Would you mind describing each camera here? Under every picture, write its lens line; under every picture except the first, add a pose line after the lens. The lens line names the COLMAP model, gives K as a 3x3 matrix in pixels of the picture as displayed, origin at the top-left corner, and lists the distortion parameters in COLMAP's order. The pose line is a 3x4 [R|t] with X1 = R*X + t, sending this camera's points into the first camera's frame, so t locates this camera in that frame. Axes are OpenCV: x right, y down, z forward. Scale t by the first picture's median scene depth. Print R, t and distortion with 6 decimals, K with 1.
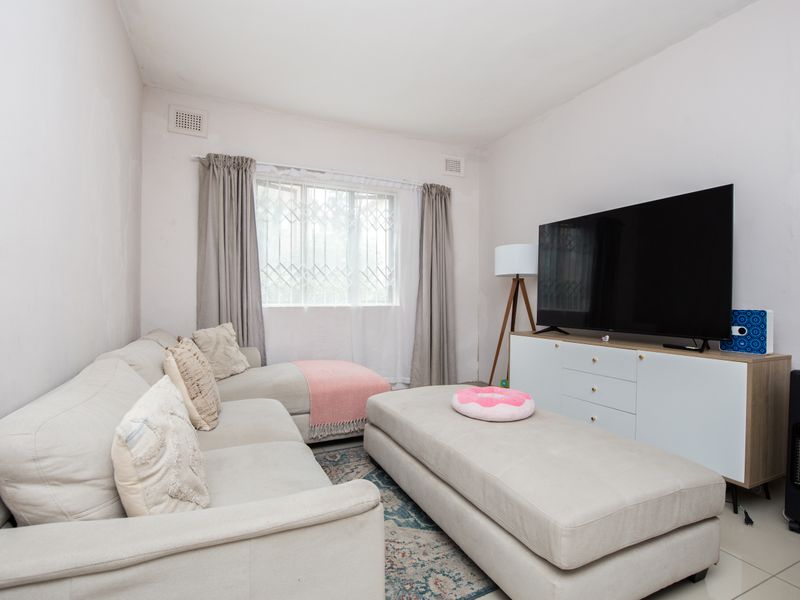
lens RADIAL K [[415.9, 0, 406.1], [0, 415.9, 299.3], [0, 0, 1]] dist [-0.030958, 0.004037]
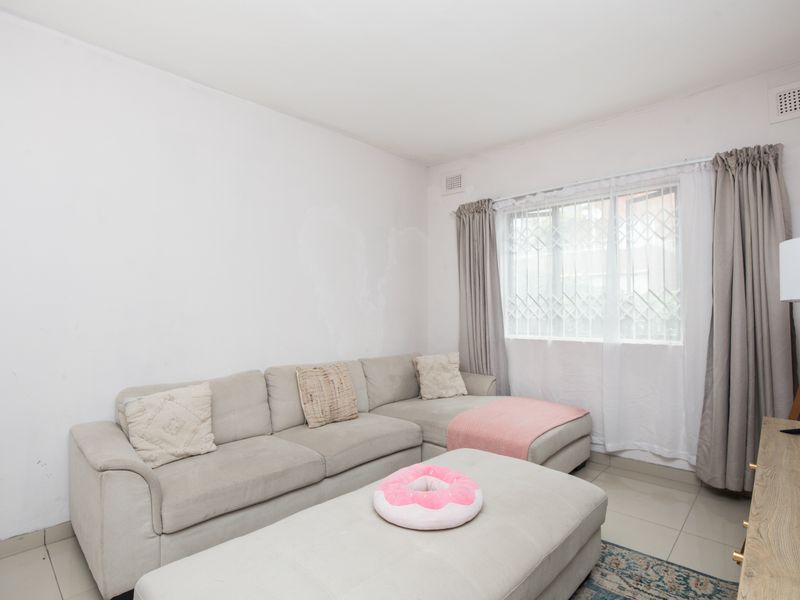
lens RADIAL K [[415.9, 0, 403.2], [0, 415.9, 301.0], [0, 0, 1]] dist [-0.030958, 0.004037]
pose [[0.371176, -0.025212, -0.928220, 0.498055], [-0.000553, 0.999625, -0.027373, -0.044373], [0.928563, 0.010674, 0.371023, 0.372586]]
